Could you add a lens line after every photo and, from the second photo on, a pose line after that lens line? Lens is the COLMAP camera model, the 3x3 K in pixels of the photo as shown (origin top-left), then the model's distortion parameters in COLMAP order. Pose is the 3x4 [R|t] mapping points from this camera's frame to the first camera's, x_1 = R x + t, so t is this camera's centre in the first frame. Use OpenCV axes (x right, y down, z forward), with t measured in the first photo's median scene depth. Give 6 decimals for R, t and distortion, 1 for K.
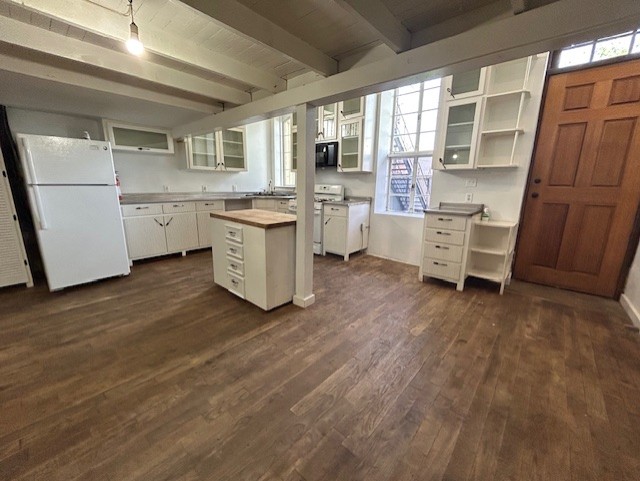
lens RADIAL K [[259.9, 0, 319.3], [0, 259.9, 238.8], [0, 0, 1]] dist [0.000680, 0.000075]
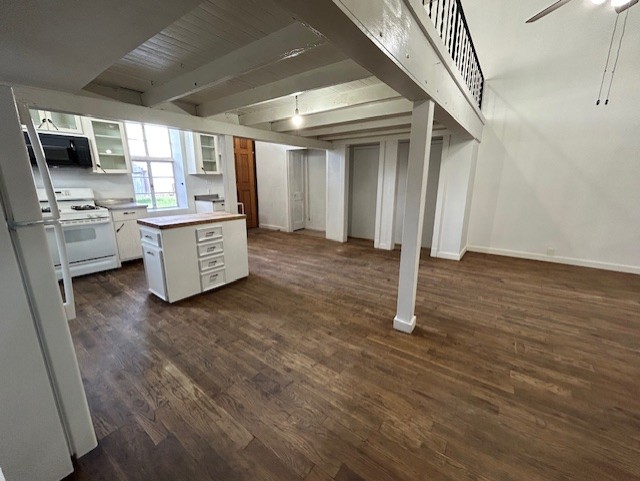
lens RADIAL K [[259.9, 0, 319.3], [0, 259.9, 238.8], [0, 0, 1]] dist [0.000680, 0.000075]
pose [[-0.091561, -0.242929, 0.965713, -1.327687], [0.211389, 0.942943, 0.257243, -0.171184], [-0.973104, 0.227695, -0.034984, 0.521561]]
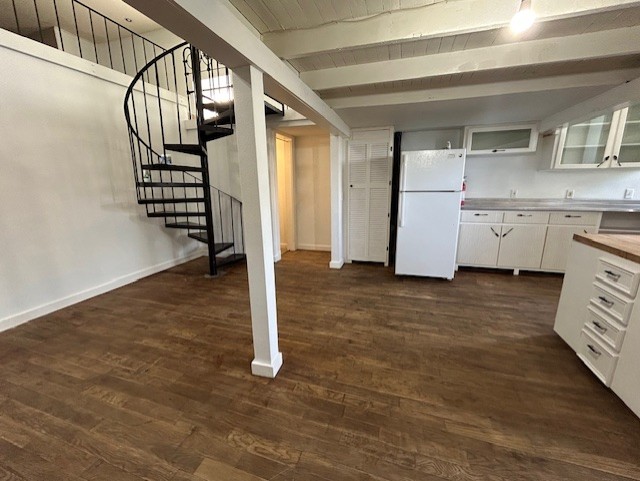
lens RADIAL K [[259.9, 0, 319.3], [0, 259.9, 238.8], [0, 0, 1]] dist [0.000680, 0.000075]
pose [[0.404739, 0.176859, -0.897166, -0.073730], [-0.175958, 0.977846, 0.113383, -0.046652], [0.897344, 0.111973, 0.426892, 0.104491]]
